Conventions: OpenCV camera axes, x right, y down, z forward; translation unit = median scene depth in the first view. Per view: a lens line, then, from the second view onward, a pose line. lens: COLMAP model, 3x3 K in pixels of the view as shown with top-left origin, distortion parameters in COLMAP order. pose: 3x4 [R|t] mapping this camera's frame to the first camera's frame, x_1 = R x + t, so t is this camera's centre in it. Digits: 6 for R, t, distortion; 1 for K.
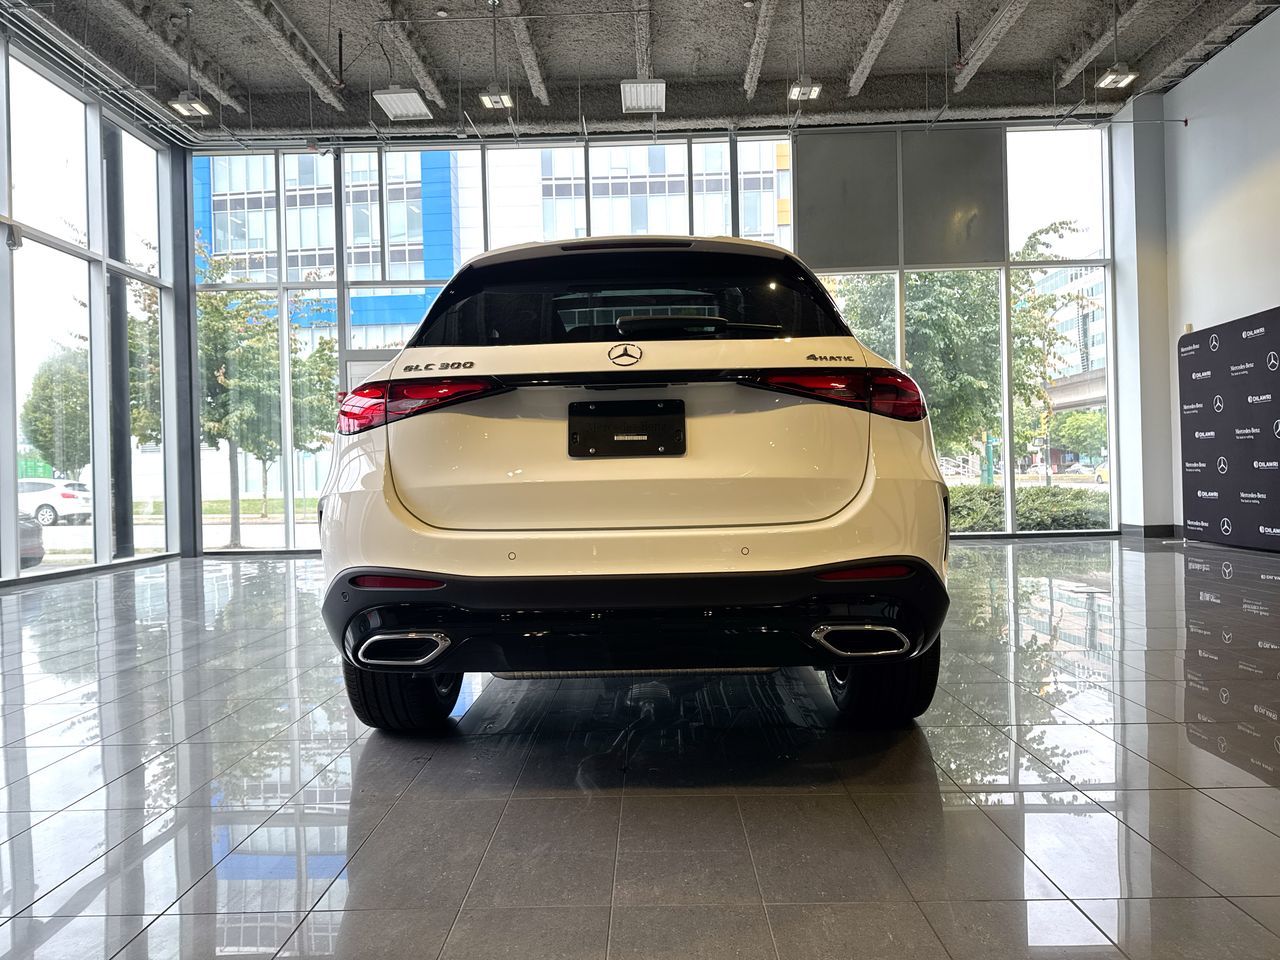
lens RADIAL K [[911.9, 0, 637.2], [0, 911.9, 479.0], [0, 0, 1]] dist [0.063730, -0.070063]
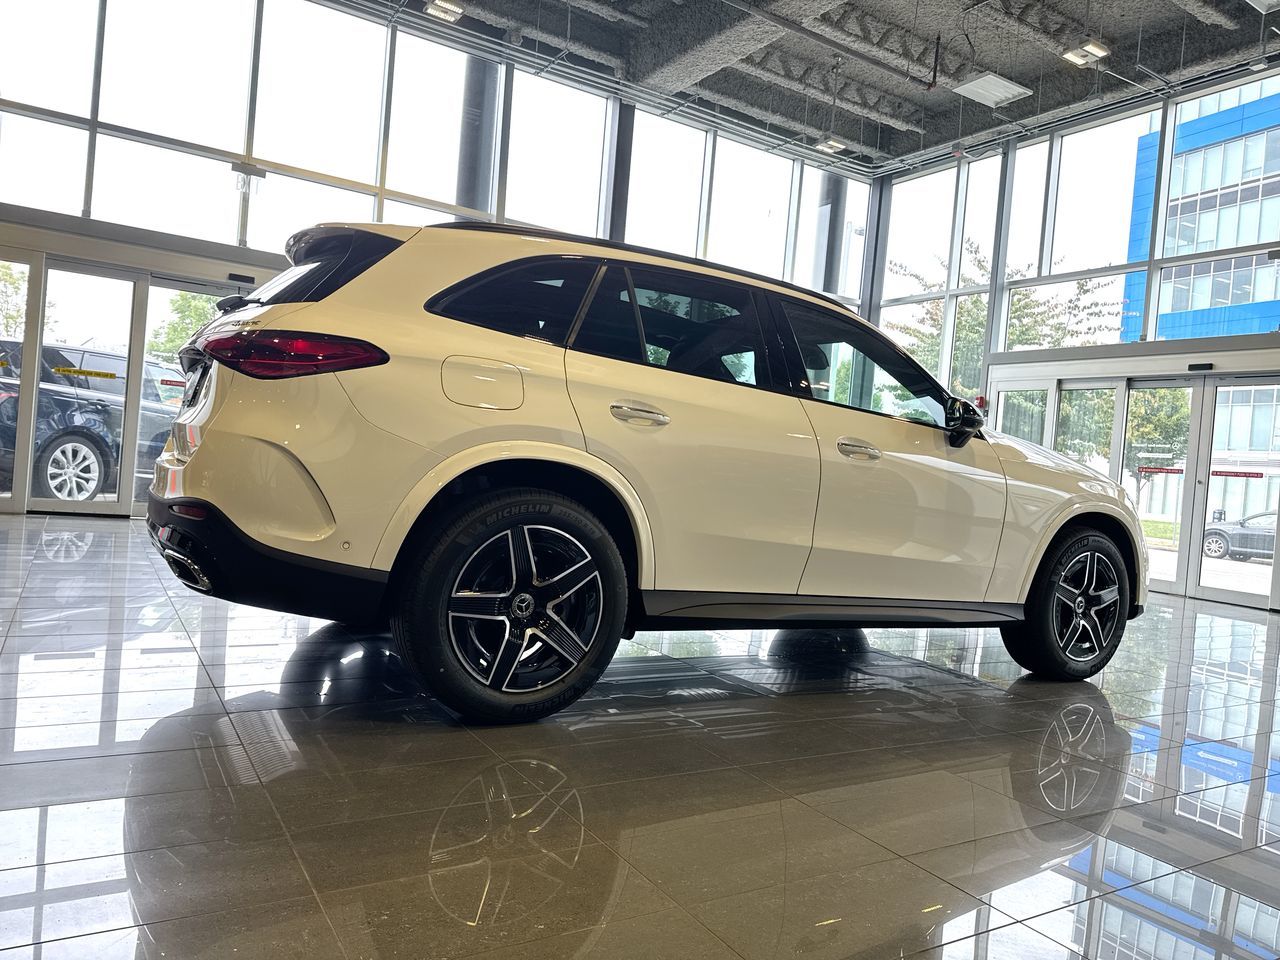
lens RADIAL K [[916.0, 0, 634.6], [0, 916.0, 477.7], [0, 0, 1]] dist [0.043064, -0.042163]
pose [[0.537328, 0.077340, -0.839820, 0.333535], [-0.095358, 0.994972, 0.030617, -0.005356], [0.837965, 0.063632, 0.542001, 0.185838]]
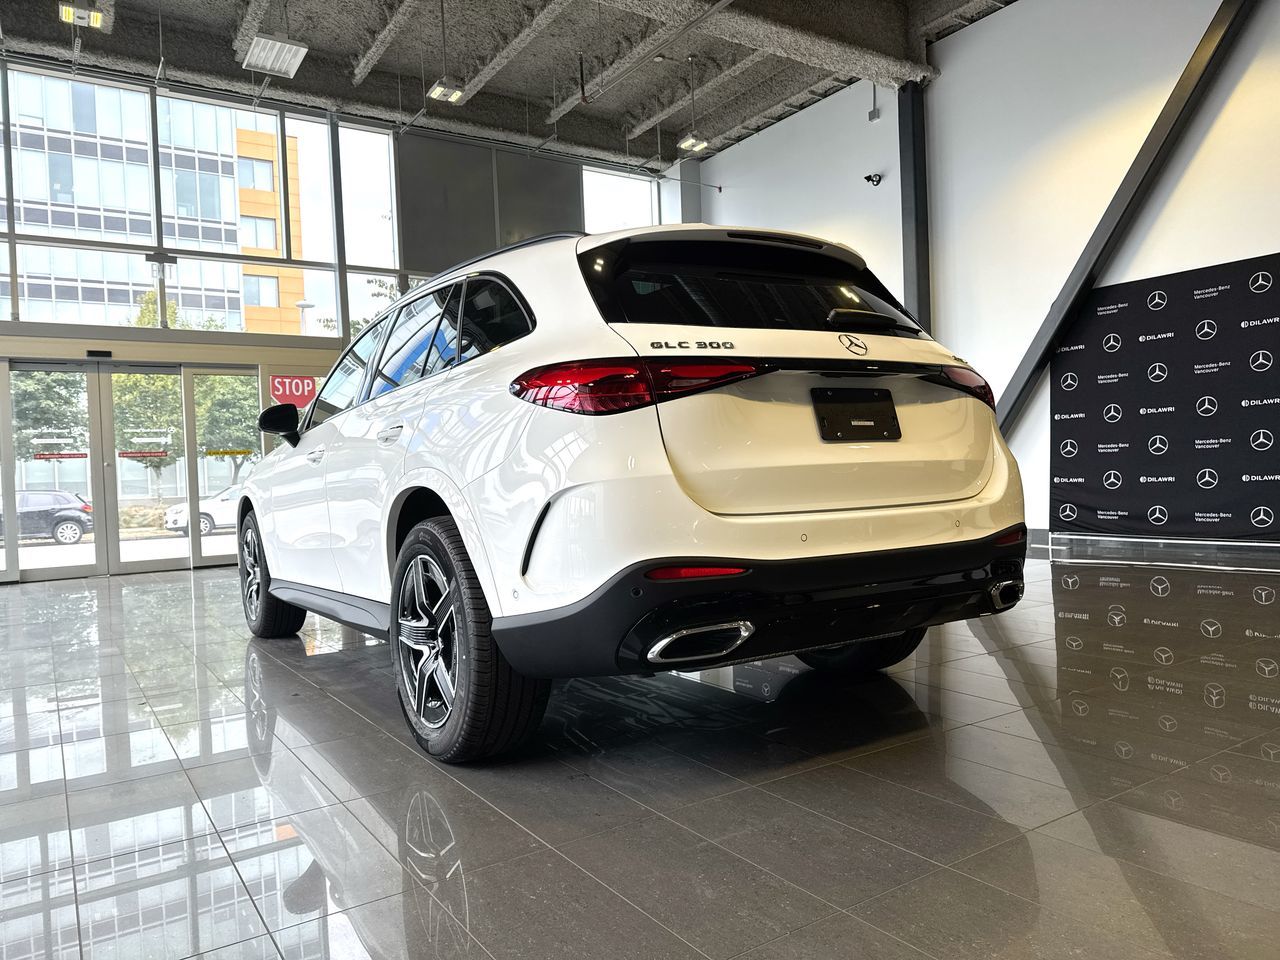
lens RADIAL K [[910.2, 0, 639.1], [0, 910.2, 486.0], [0, 0, 1]] dist [0.046529, -0.037844]
pose [[0.824504, -0.019371, 0.565525, -0.191368], [0.021453, 0.999765, 0.002969, 0.004541], [-0.565450, 0.009684, 0.824726, 0.061232]]
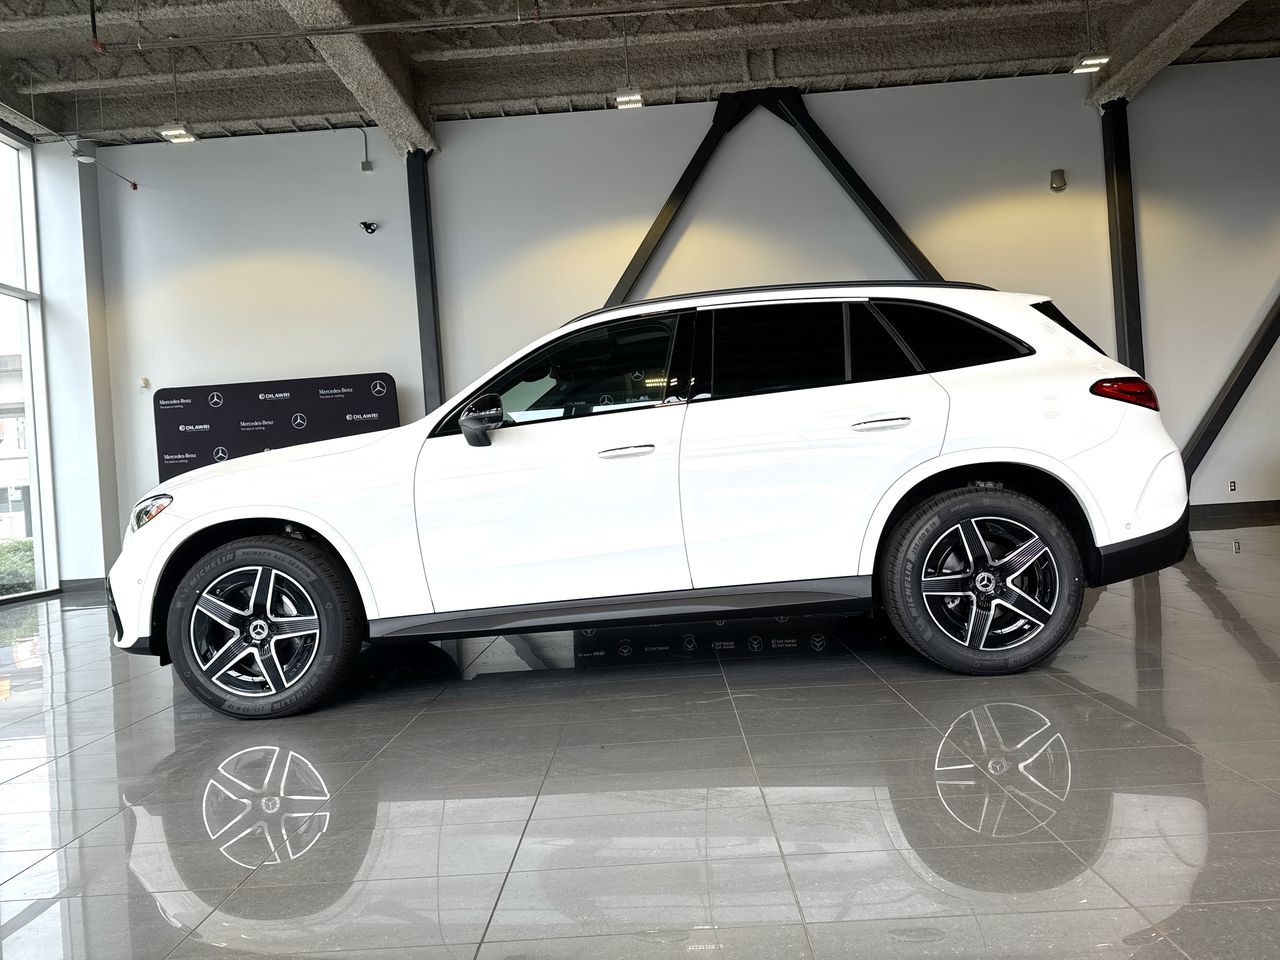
lens RADIAL K [[918.0, 0, 636.8], [0, 918.0, 483.8], [0, 0, 1]] dist [0.026909, -0.019945]
pose [[0.009058, 0.023006, 0.999694, -0.439816], [0.065509, 0.997574, -0.023551, 0.012055], [-0.997811, 0.065702, 0.007529, 0.447589]]
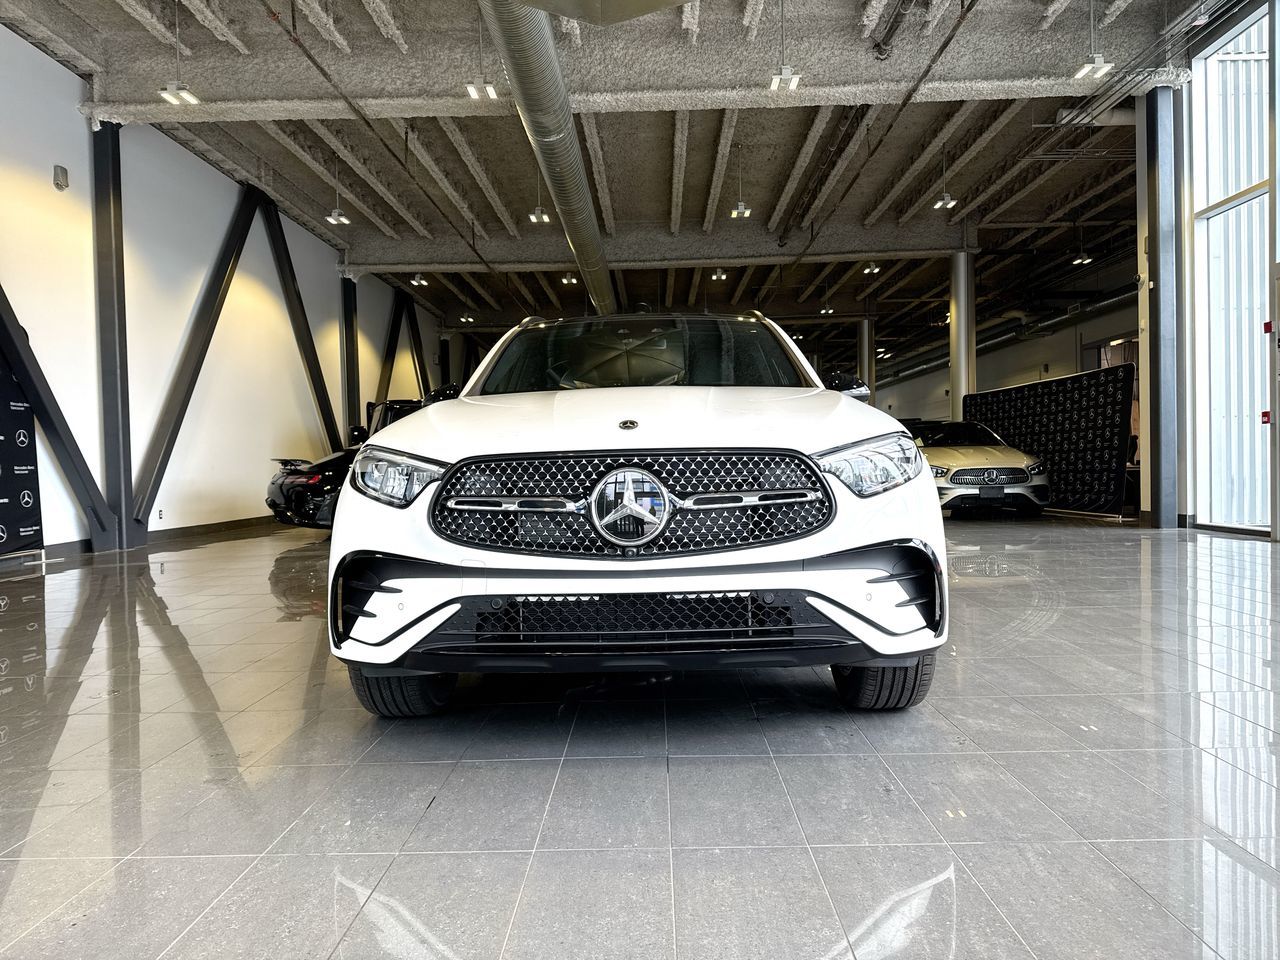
lens RADIAL K [[909.2, 0, 643.0], [0, 909.2, 475.6], [0, 0, 1]] dist [0.071357, -0.078017]
pose [[-0.998970, 0.045350, -0.001771, 0.003521], [0.045327, 0.998904, 0.011683, 0.001990], [0.002299, 0.011591, -0.999930, 0.910774]]
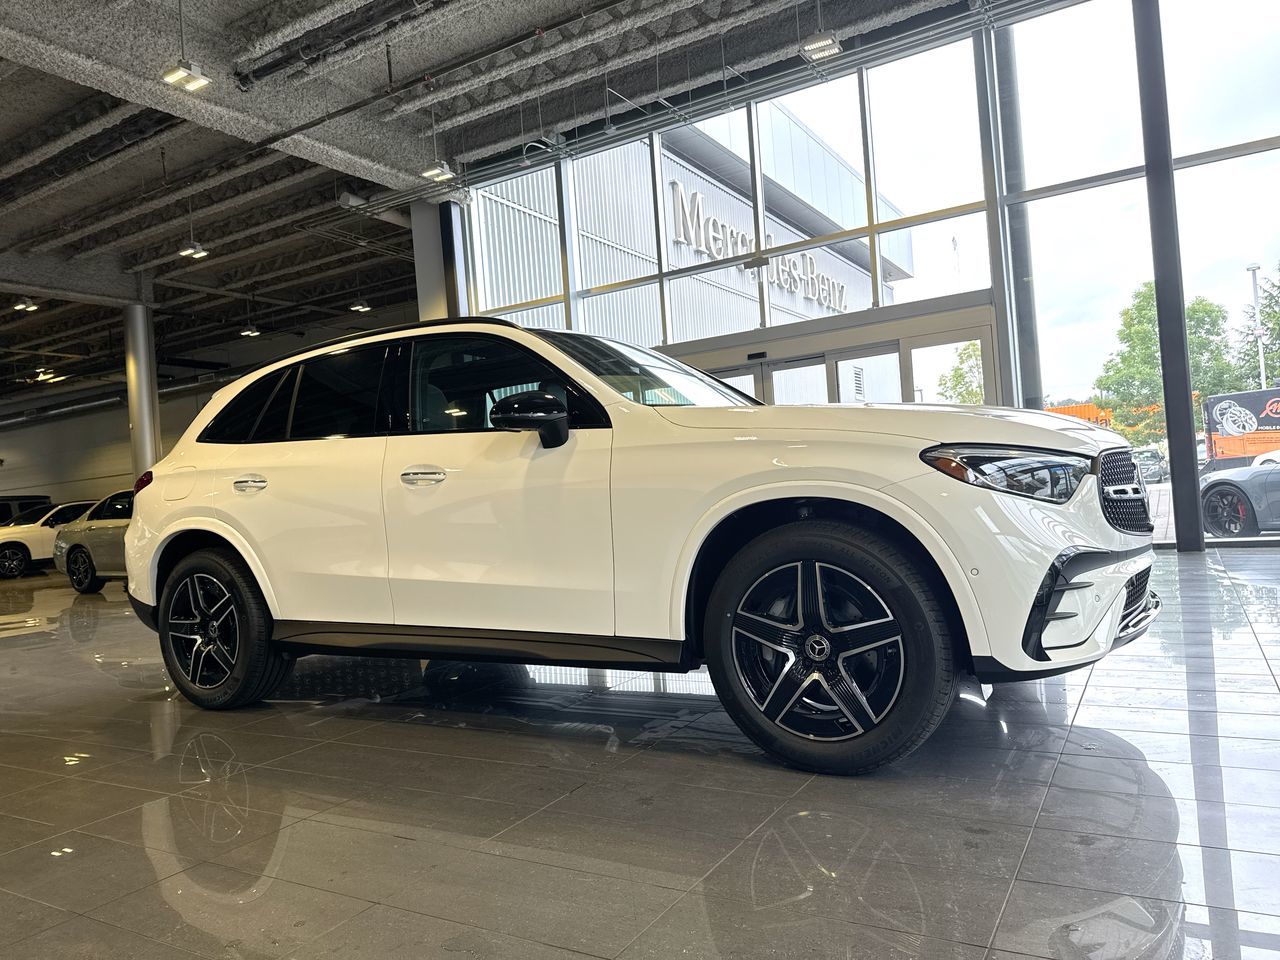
lens RADIAL K [[911.9, 0, 637.2], [0, 911.9, 479.0], [0, 0, 1]] dist [0.063730, -0.070063]
pose [[-0.496492, 0.042922, -0.866980, 0.341021], [0.082112, 0.996620, 0.002317, -0.006438], [0.864149, -0.070039, -0.498338, 0.688051]]
